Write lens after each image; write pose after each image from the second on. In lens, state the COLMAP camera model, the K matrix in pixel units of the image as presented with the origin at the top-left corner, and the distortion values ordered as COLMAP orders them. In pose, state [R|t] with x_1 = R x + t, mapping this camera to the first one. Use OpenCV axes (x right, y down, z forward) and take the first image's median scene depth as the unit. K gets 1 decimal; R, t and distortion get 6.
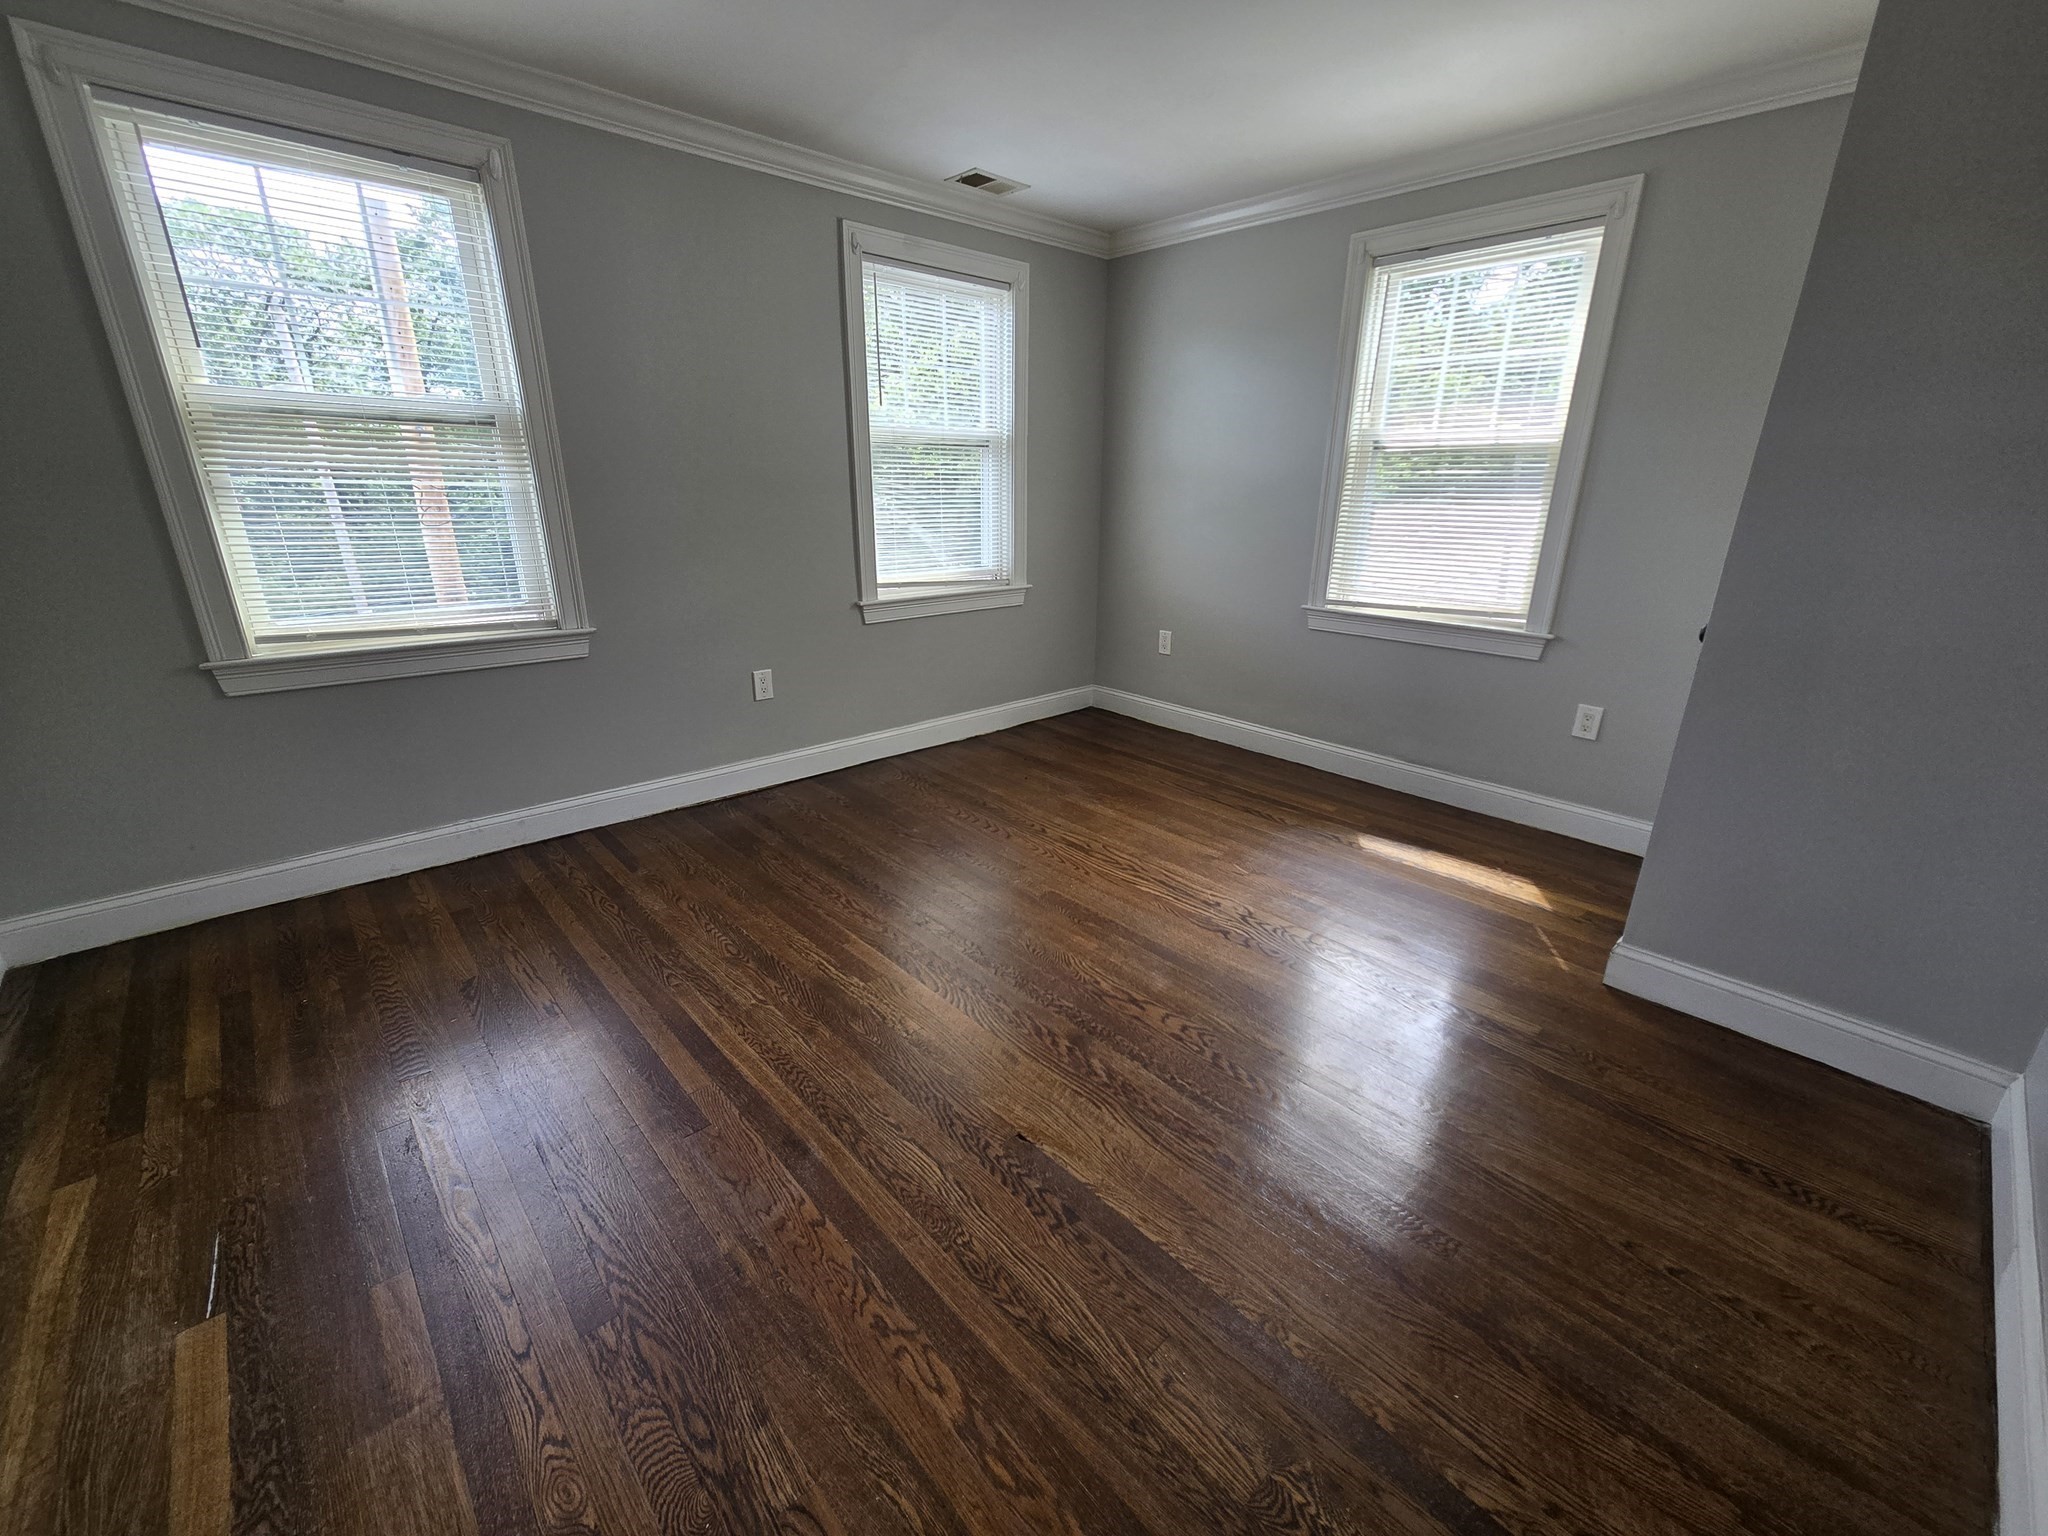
lens RADIAL K [[838.1, 0, 1010.9], [0, 838.1, 751.3], [0, 0, 1]] dist [-0.004205, 0.001822]
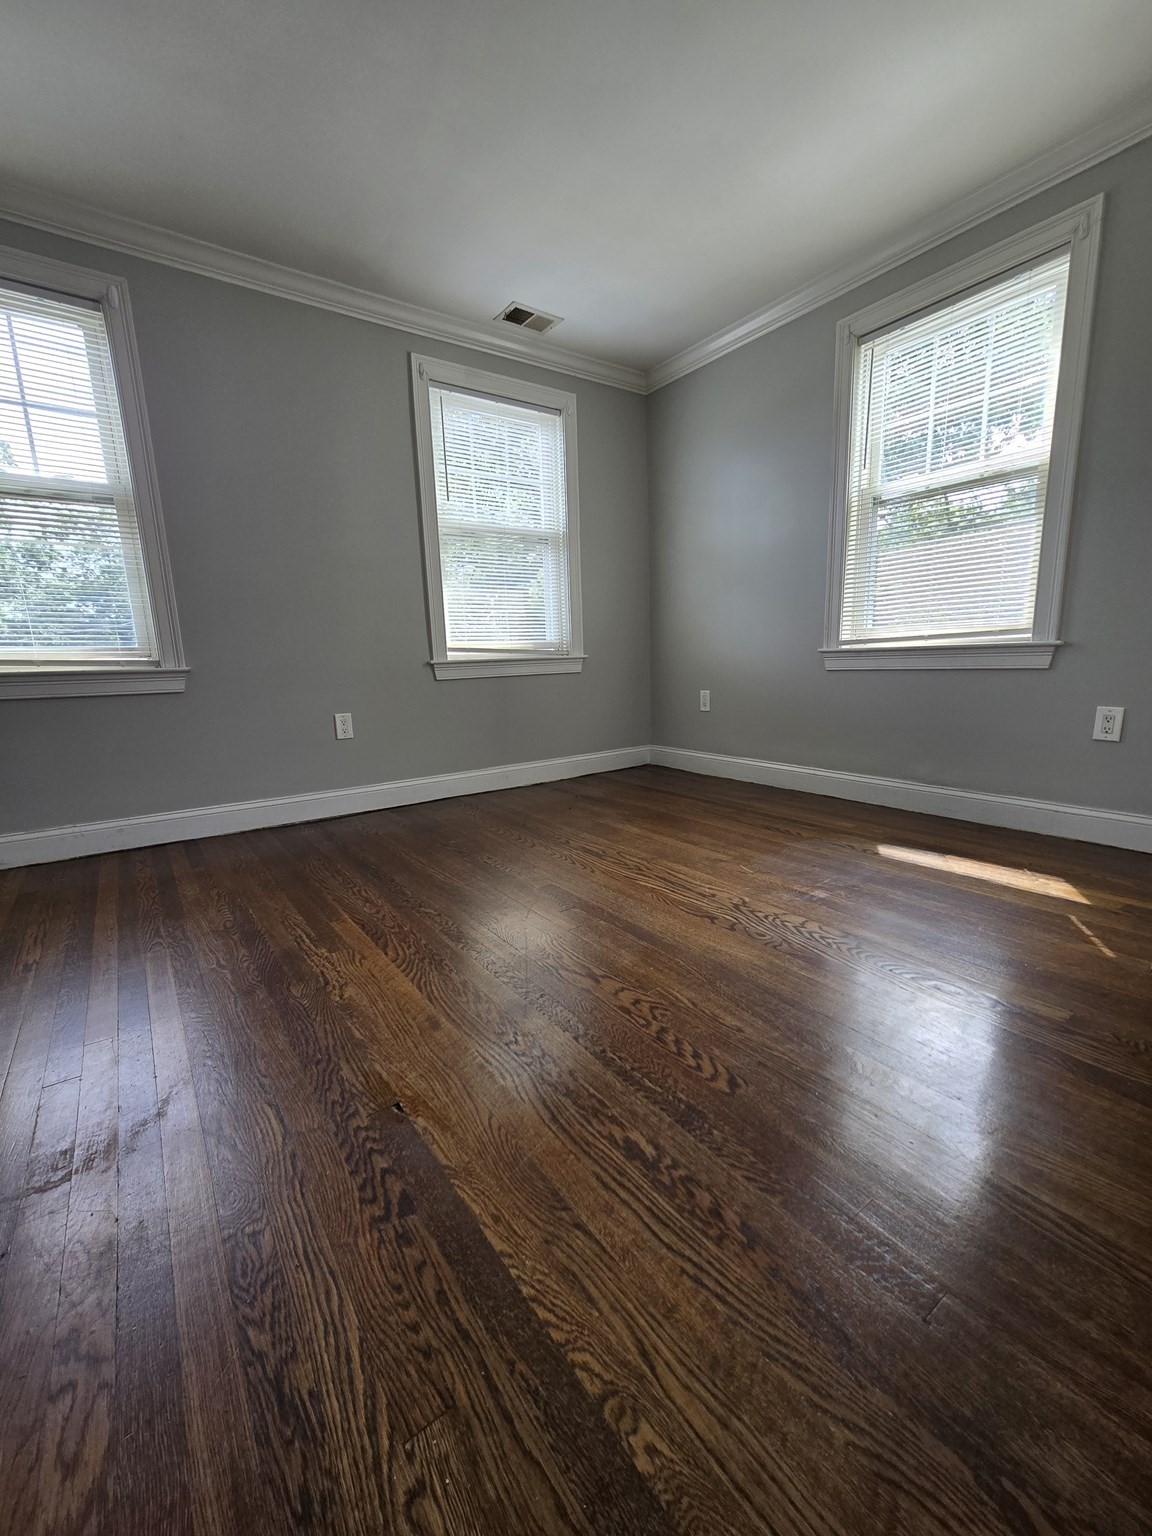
lens RADIAL K [[628.5, 0, 569.4], [0, 628.5, 771.8], [0, 0, 1]] dist [-0.004205, 0.001822]
pose [[0.992176, -0.016045, -0.123813, 0.152557], [-0.000608, 0.991075, -0.133307, 0.121390], [0.124847, 0.132339, 0.983311, 0.205696]]
